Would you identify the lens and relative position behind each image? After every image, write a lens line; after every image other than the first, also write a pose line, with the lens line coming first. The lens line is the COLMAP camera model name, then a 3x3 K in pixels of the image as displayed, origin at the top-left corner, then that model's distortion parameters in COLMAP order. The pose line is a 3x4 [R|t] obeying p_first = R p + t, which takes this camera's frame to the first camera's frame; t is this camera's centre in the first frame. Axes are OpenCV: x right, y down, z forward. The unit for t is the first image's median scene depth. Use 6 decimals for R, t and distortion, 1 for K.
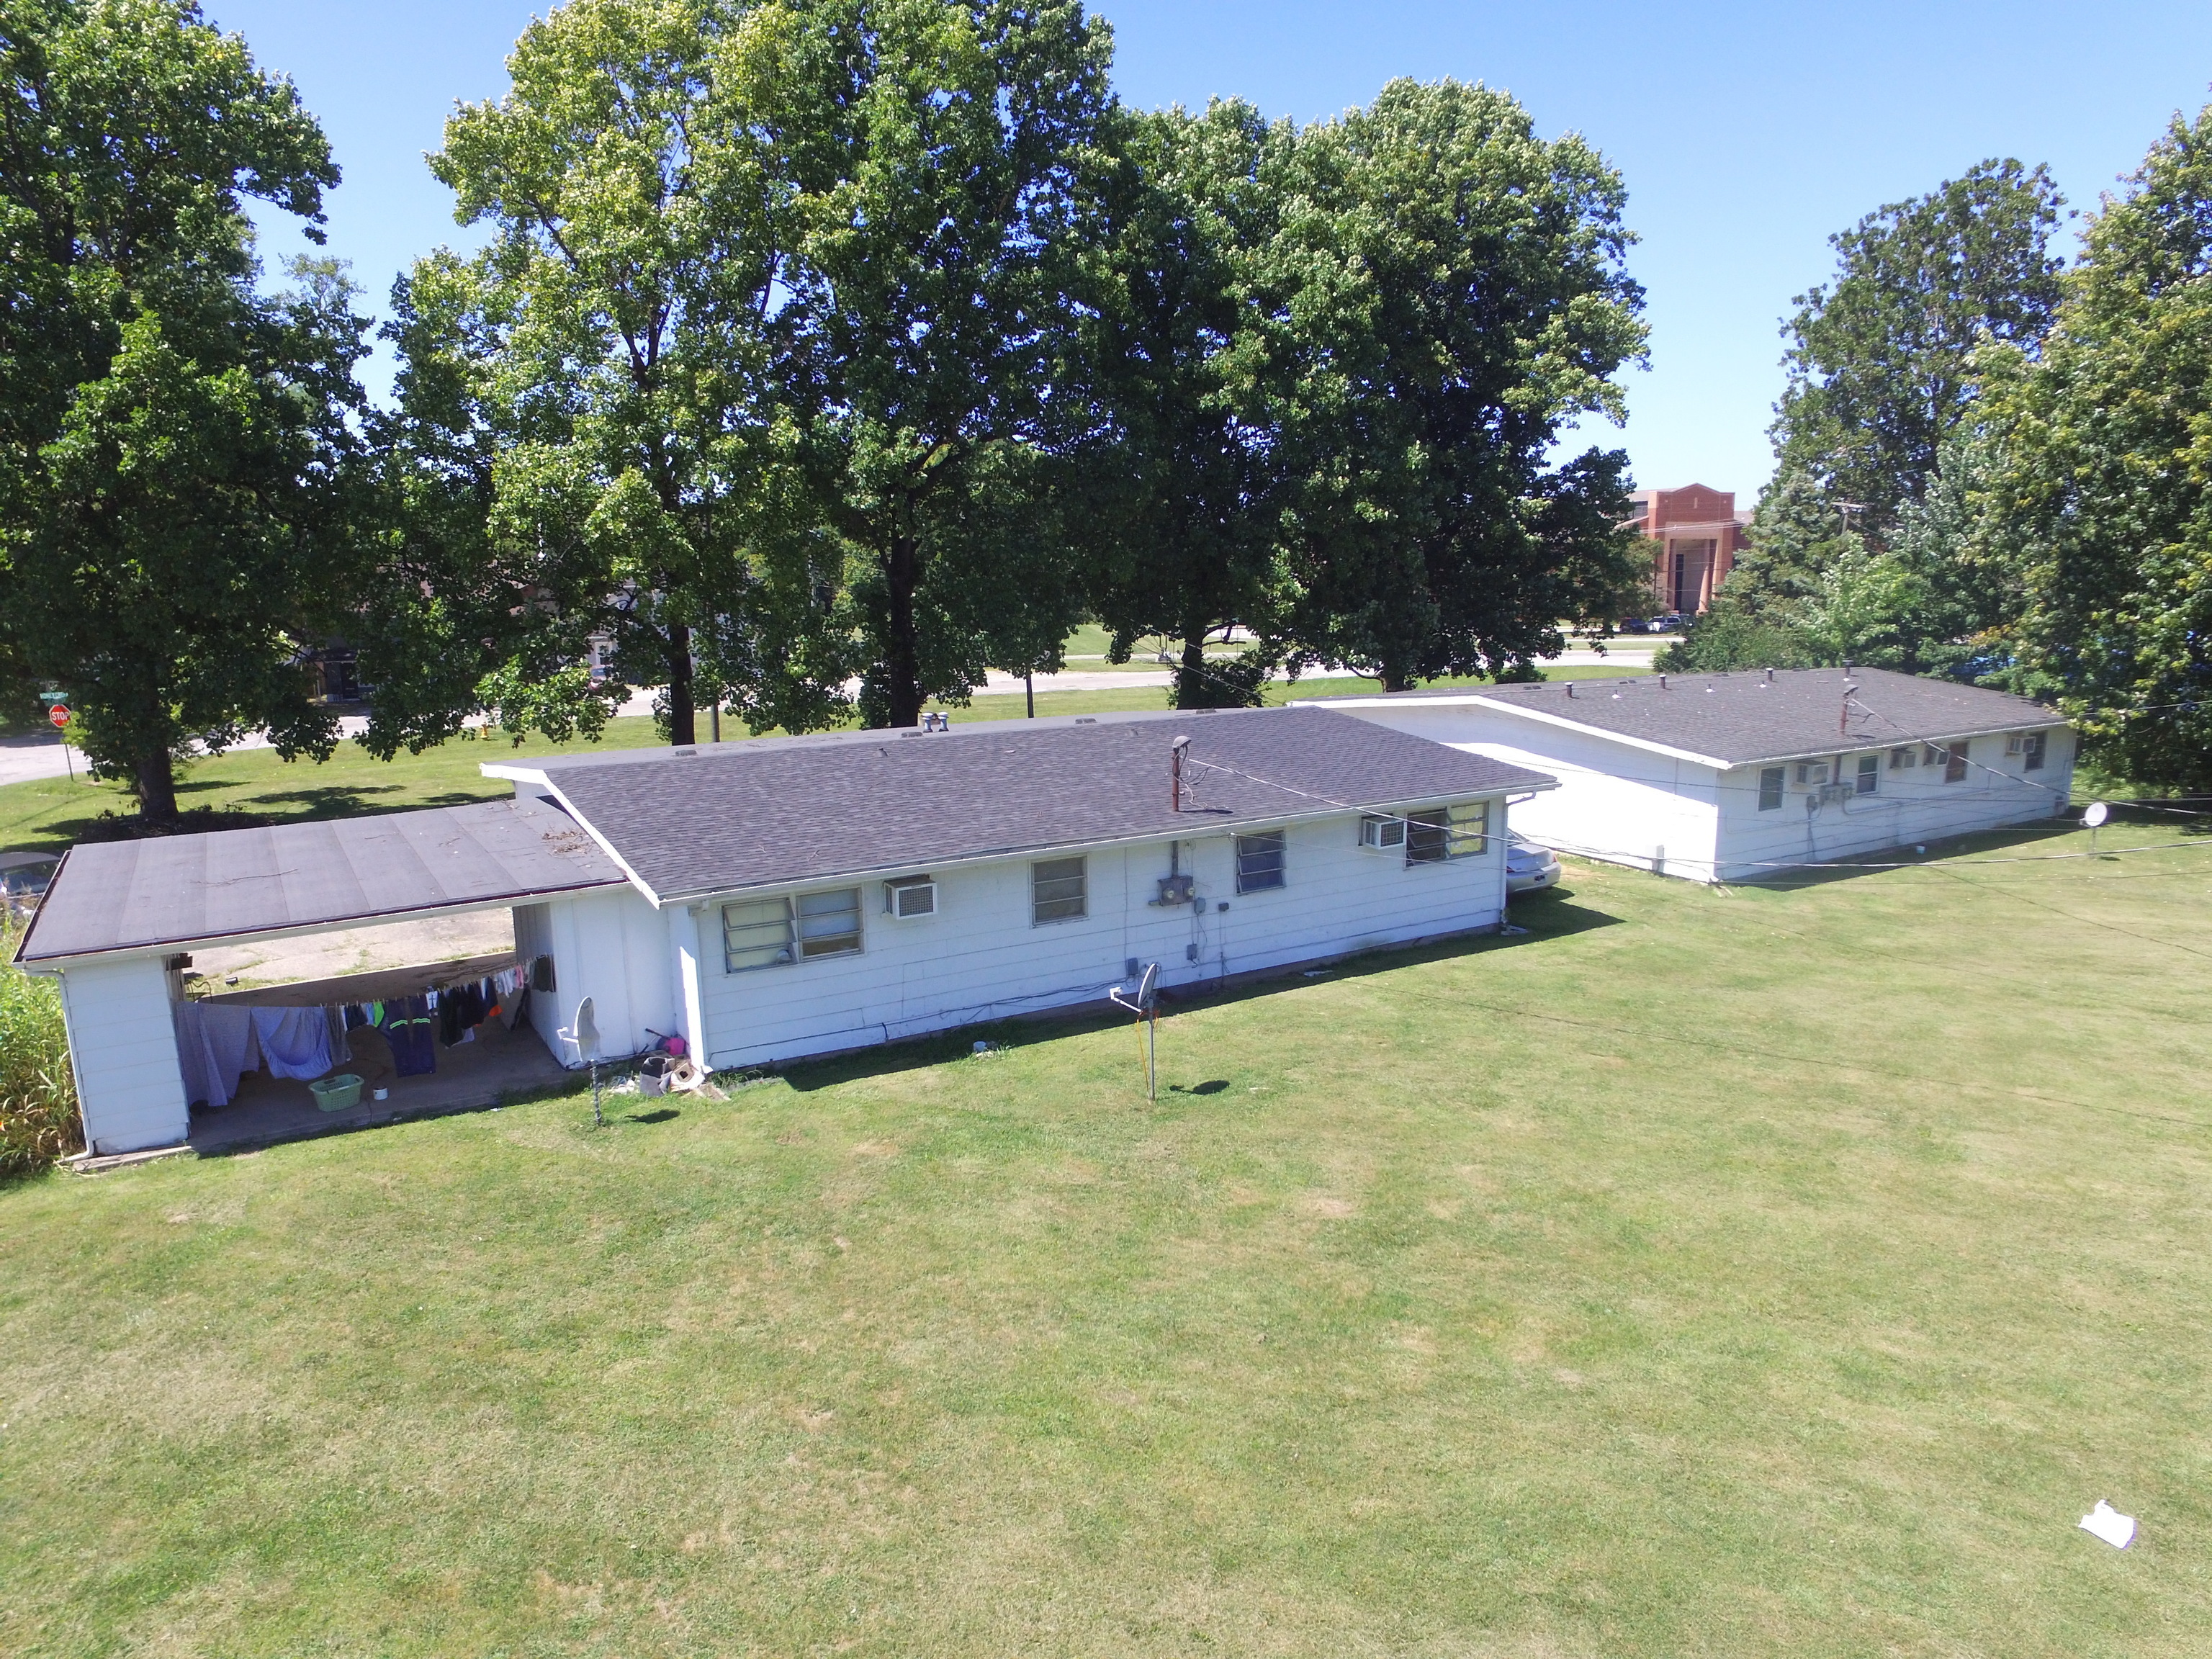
lens RADIAL K [[1512.0, 0, 1104.7], [0, 1512.0, 837.8], [0, 0, 1]] dist [-0.002536, -0.137062]
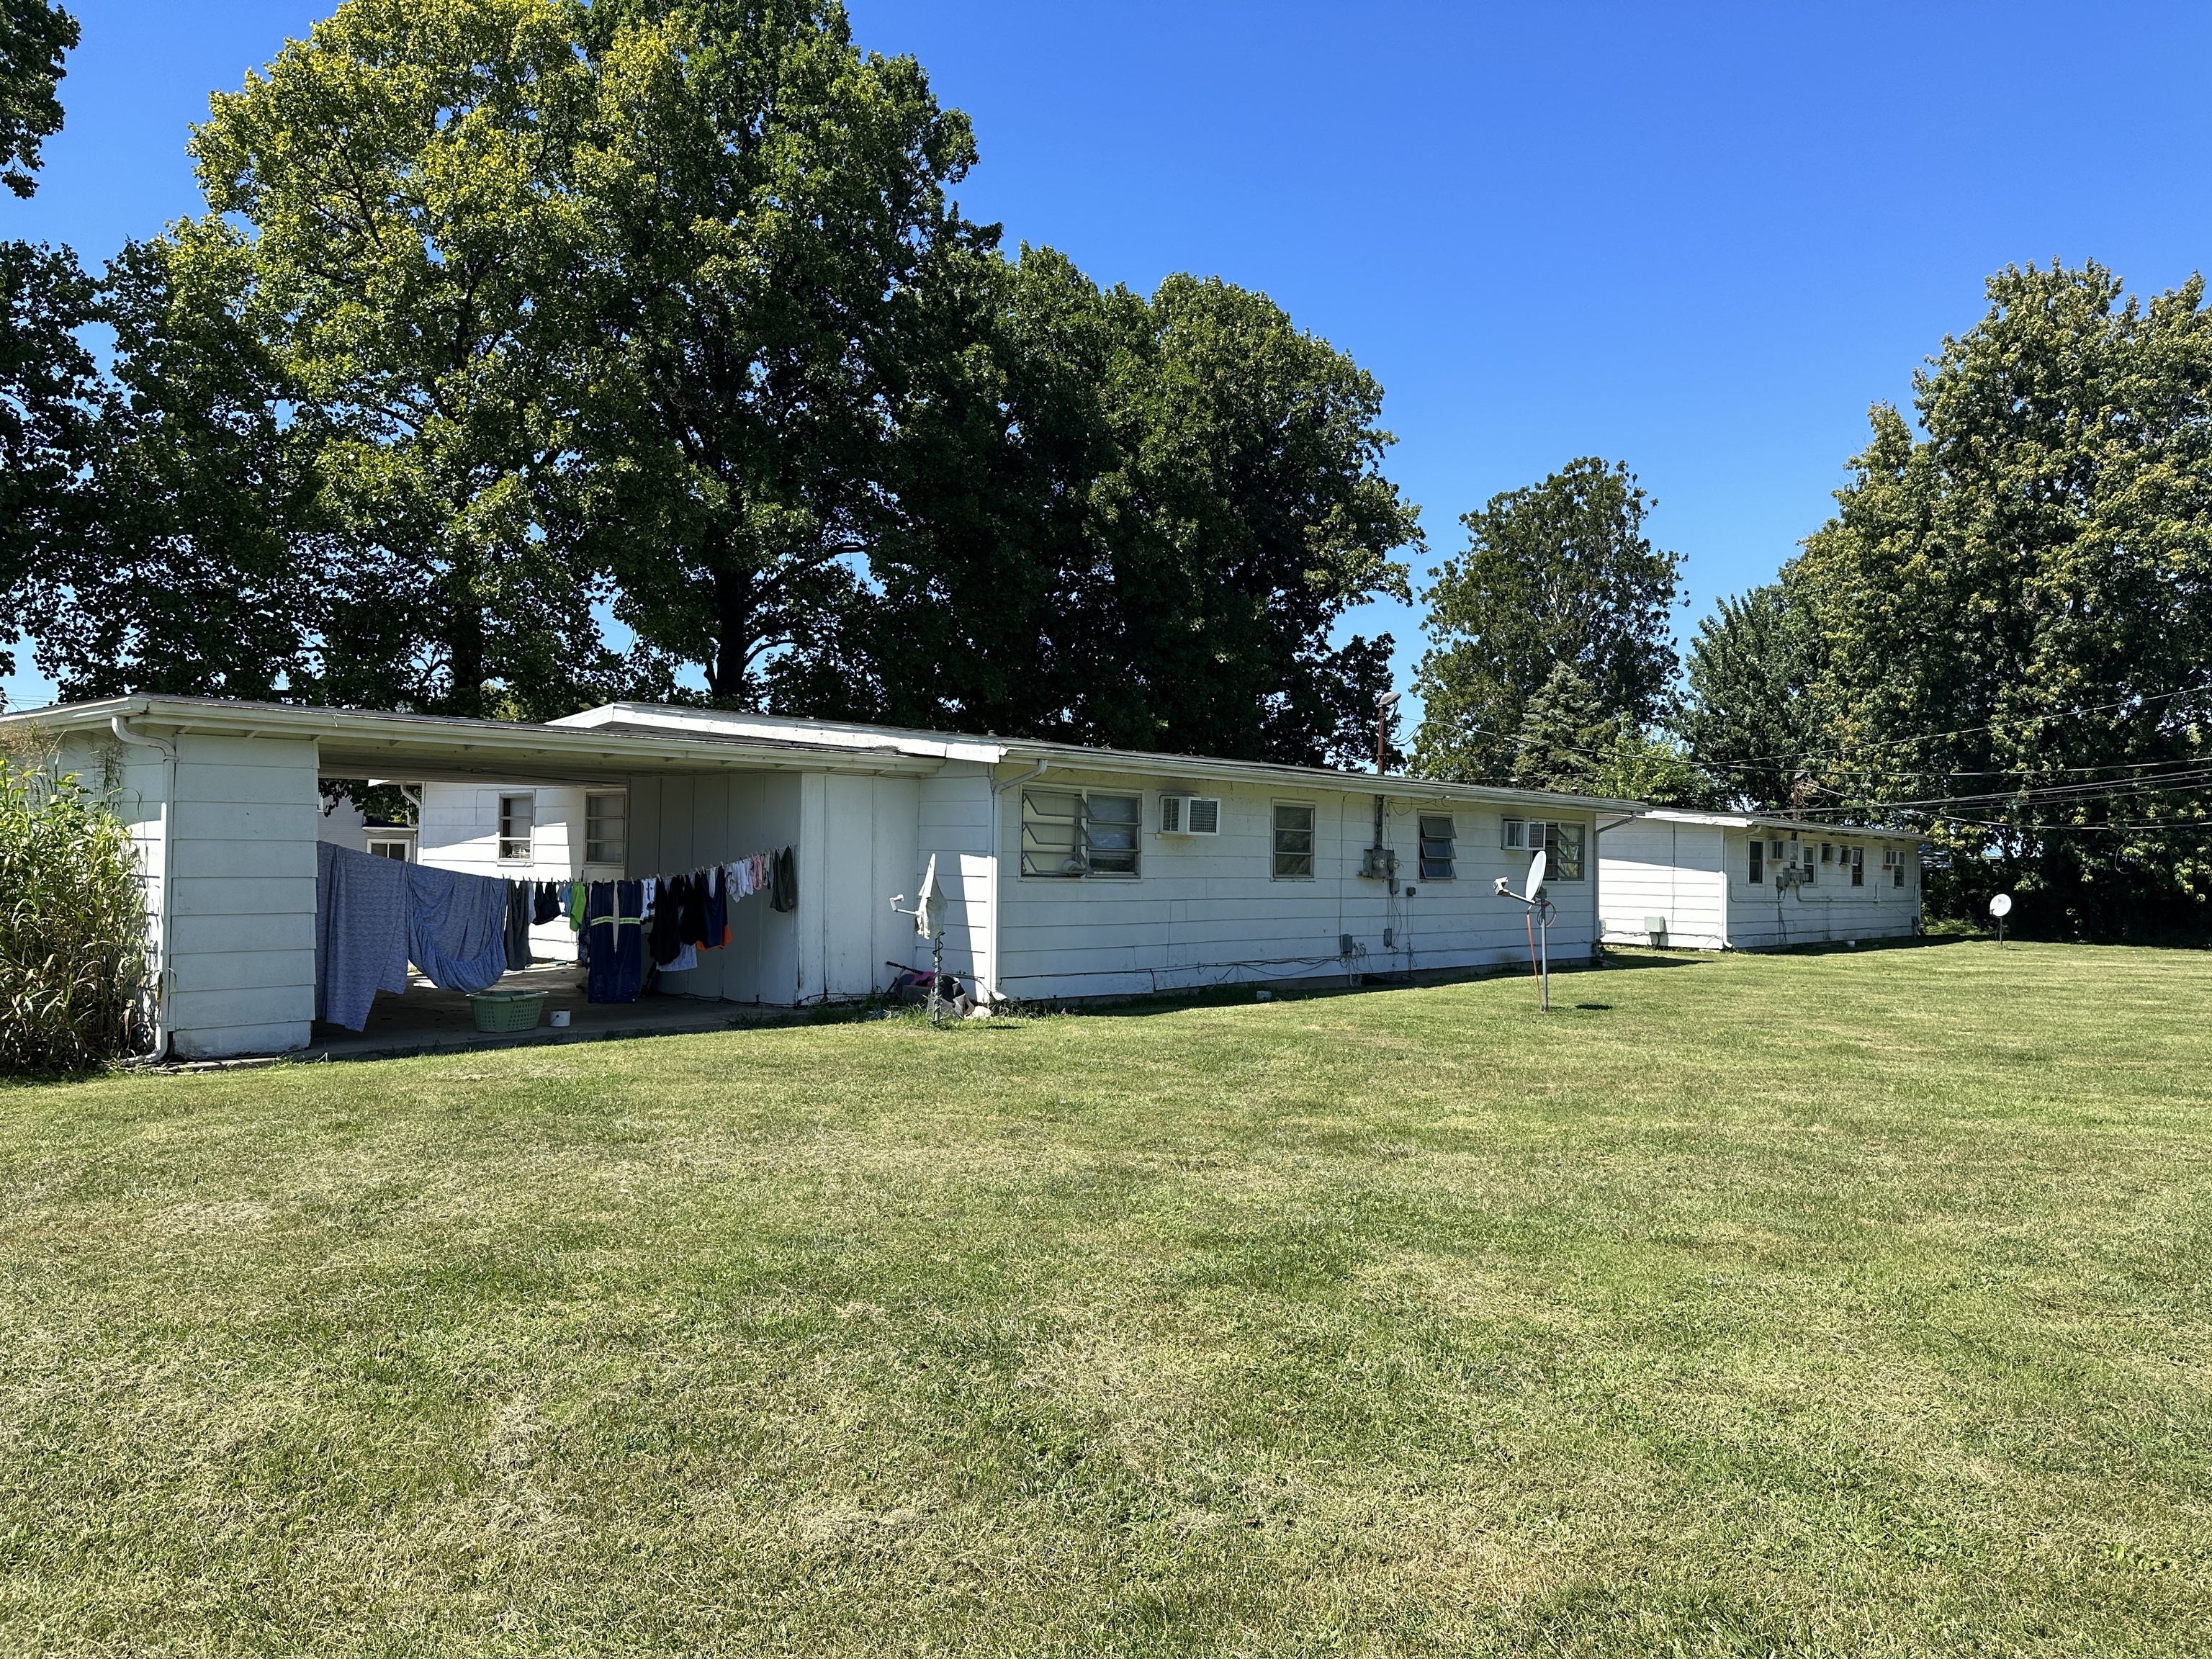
lens RADIAL K [[1557.7, 0, 1095.4], [0, 1557.7, 822.7], [0, 0, 1]] dist [0.178594, -0.250600]
pose [[0.948650, 0.037323, 0.314119, -0.247694], [0.035485, 0.974191, -0.222918, 0.129731], [-0.314332, 0.222618, 0.922842, 0.113038]]
